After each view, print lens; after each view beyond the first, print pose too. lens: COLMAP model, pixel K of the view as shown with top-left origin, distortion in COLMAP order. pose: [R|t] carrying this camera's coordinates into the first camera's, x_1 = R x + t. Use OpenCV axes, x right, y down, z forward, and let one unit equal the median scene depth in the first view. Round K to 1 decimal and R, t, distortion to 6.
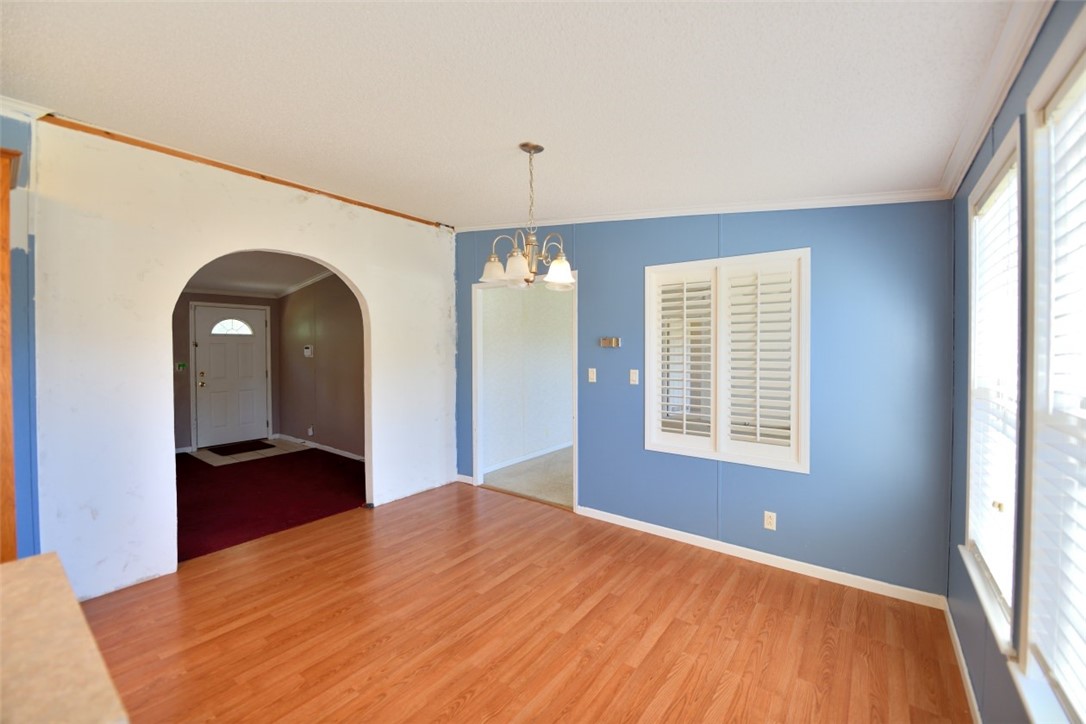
lens RADIAL K [[442.2, 0, 543.0], [0, 442.2, 355.4], [0, 0, 1]] dist [-0.018958, -0.000703]
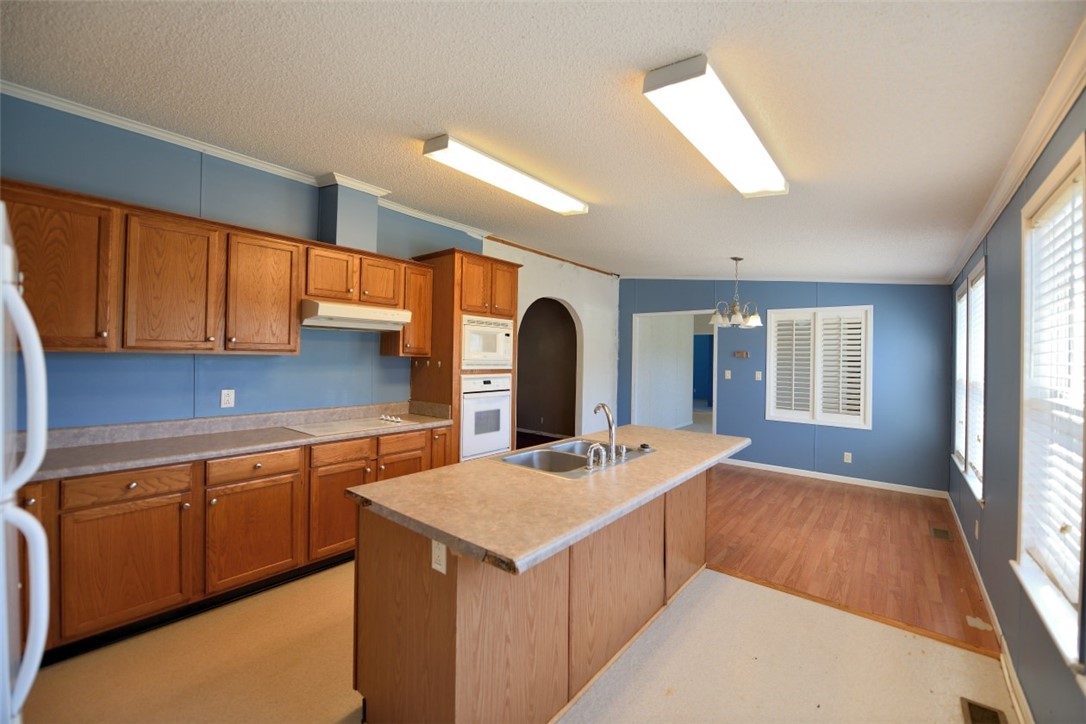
lens RADIAL K [[437.7, 0, 543.6], [0, 437.7, 354.0], [0, 0, 1]] dist [-0.015872, -0.000679]
pose [[0.999017, 0.019436, -0.039833, -0.765221], [-0.020172, 0.999631, -0.018171, 0.018931], [0.039465, 0.018956, 0.999041, -0.951841]]
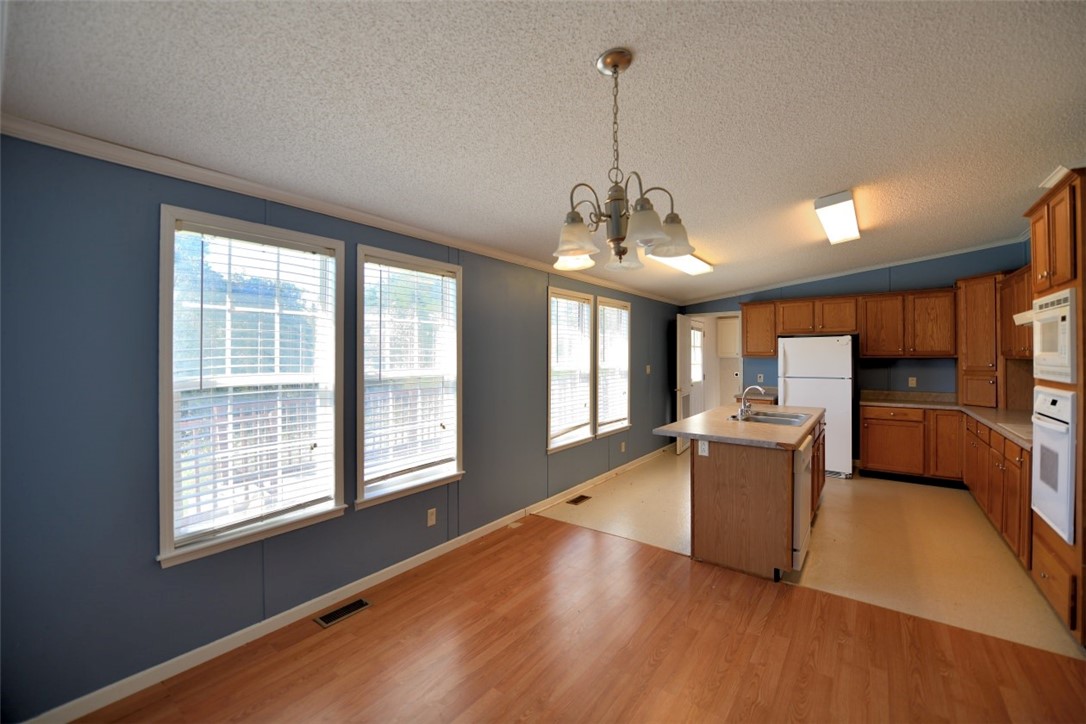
lens RADIAL K [[437.7, 0, 543.6], [0, 437.7, 354.0], [0, 0, 1]] dist [-0.015872, -0.000679]
pose [[-0.999995, 0.002927, 0.001283, 0.078424], [0.002936, 0.999971, 0.007007, -0.017414], [-0.001263, 0.007011, -0.999975, 1.558587]]
